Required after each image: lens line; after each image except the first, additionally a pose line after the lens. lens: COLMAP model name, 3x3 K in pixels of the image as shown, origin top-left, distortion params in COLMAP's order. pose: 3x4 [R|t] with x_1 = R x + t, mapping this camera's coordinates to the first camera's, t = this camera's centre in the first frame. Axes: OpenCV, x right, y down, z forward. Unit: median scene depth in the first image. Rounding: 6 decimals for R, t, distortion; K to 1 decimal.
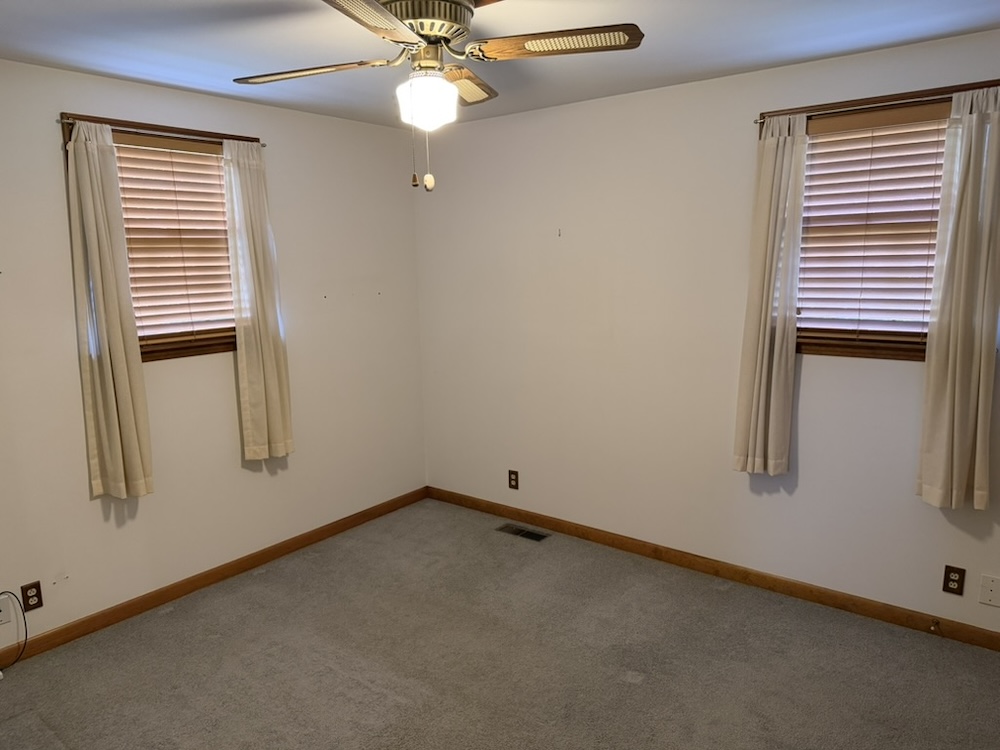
lens RADIAL K [[706.5, 0, 500.0], [0, 706.5, 375.0], [0, 0, 1]] dist [0.158937, -0.169234]
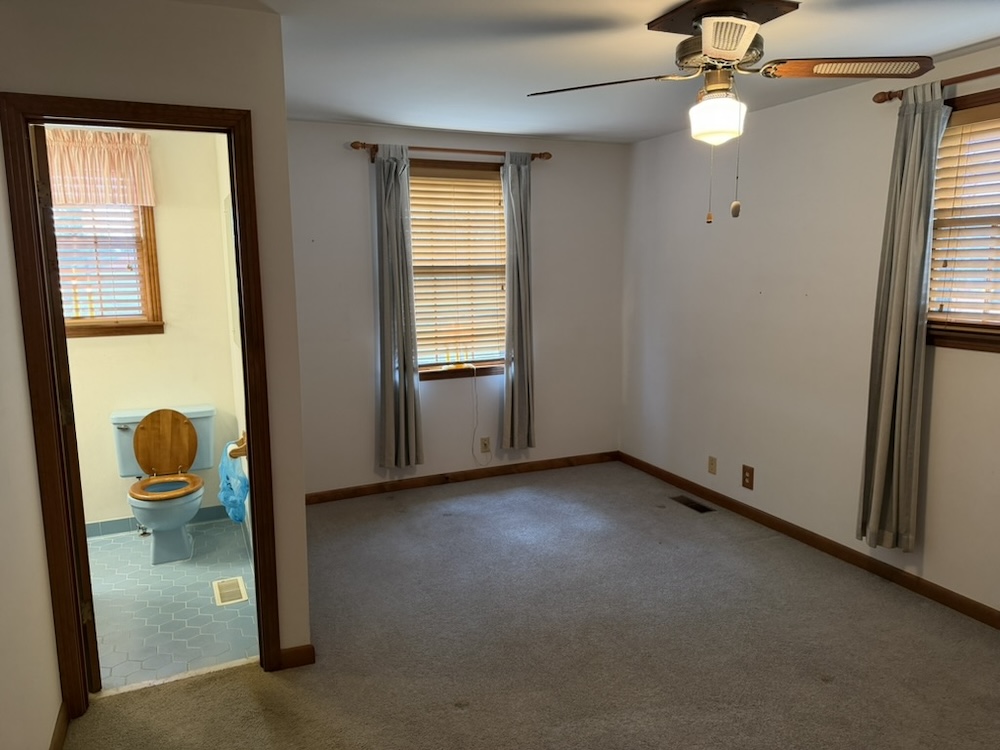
lens RADIAL K [[706.5, 0, 500.0], [0, 706.5, 375.0], [0, 0, 1]] dist [0.158937, -0.169234]
pose [[0.859811, 0.078743, -0.504504, 0.319039], [-0.093493, 0.995612, -0.003943, 0.053190], [0.501980, 0.050558, 0.863400, -0.125888]]
